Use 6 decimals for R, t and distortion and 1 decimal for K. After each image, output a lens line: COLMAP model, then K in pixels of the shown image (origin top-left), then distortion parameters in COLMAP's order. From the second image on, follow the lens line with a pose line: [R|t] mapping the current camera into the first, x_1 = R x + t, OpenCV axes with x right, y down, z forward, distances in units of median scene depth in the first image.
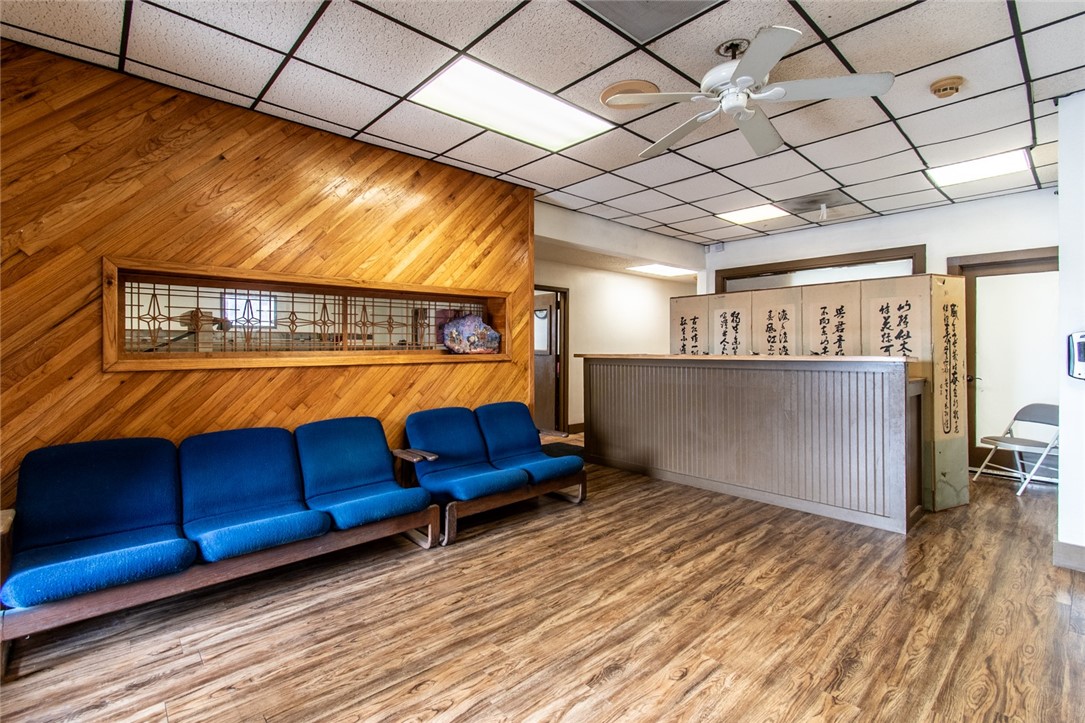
lens RADIAL K [[487.2, 0, 542.3], [0, 487.2, 350.7], [0, 0, 1]] dist [0.003510, 0.001279]
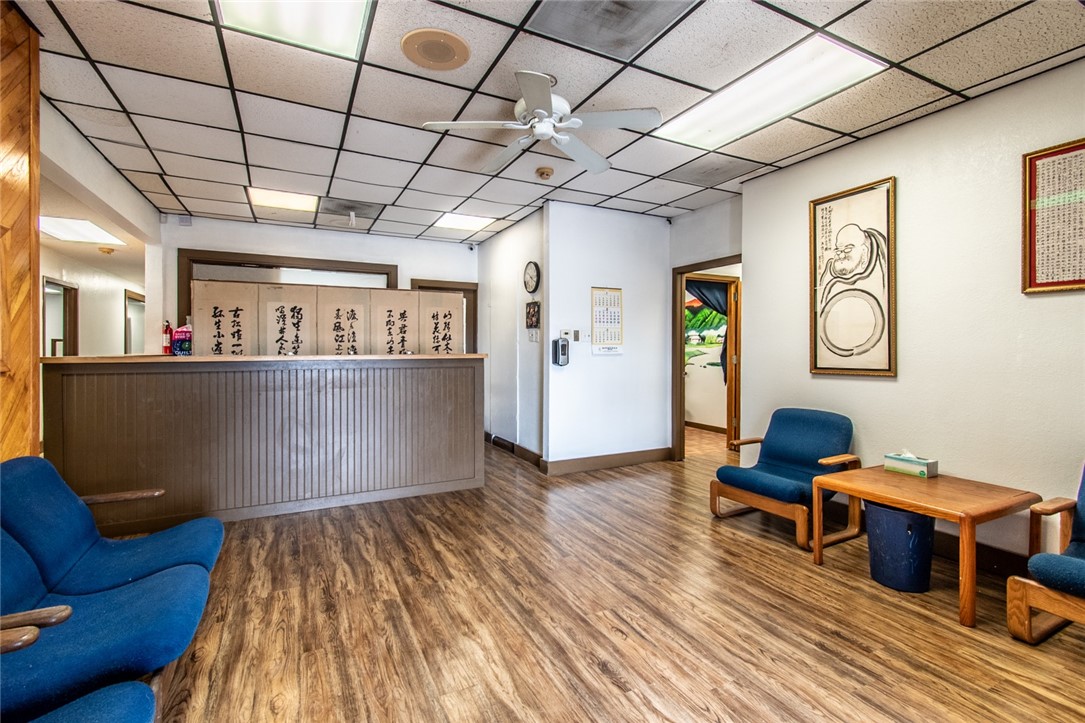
lens RADIAL K [[487.2, 0, 519.3], [0, 487.2, 352.9], [0, 0, 1]] dist [0.003510, 0.001279]
pose [[0.287890, -0.007110, 0.957637, -0.430530], [0.003869, 0.999973, 0.006261, 0.001103], [-0.957656, 0.001903, 0.287909, 0.443385]]
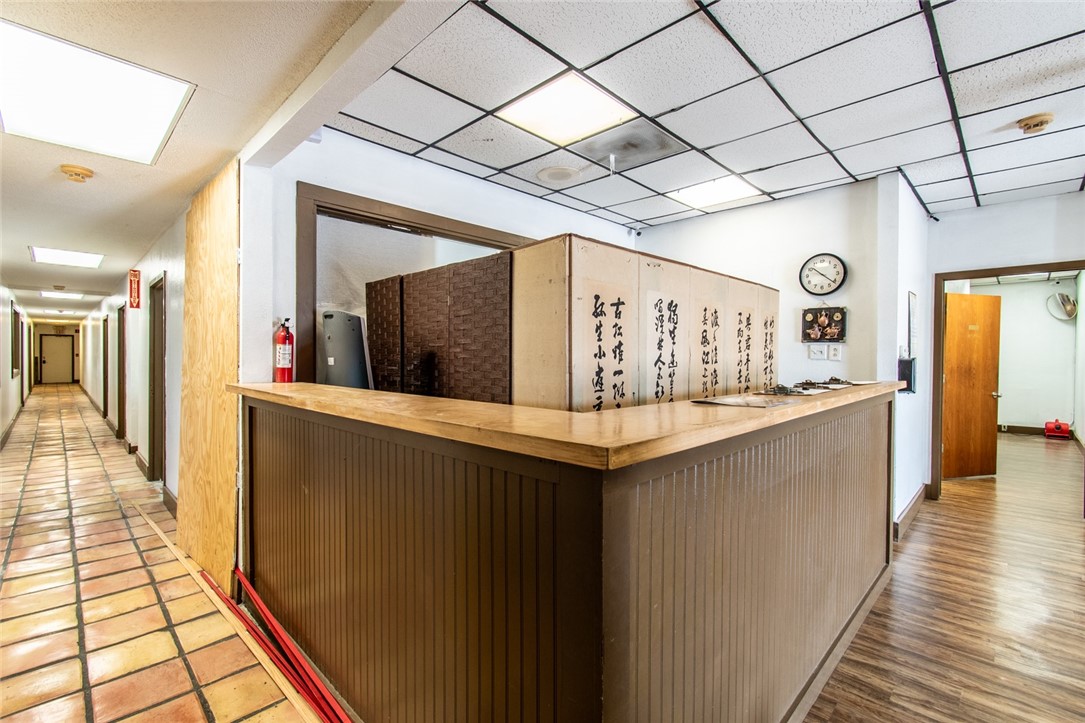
lens RADIAL K [[487.2, 0, 505.0], [0, 487.2, 362.4], [0, 0, 1]] dist [0.003510, 0.001279]
pose [[-0.044654, -0.010380, 0.998949, -0.117529], [0.002732, 0.999941, 0.010512, -0.029255], [-0.998999, 0.003199, -0.044623, 1.502704]]
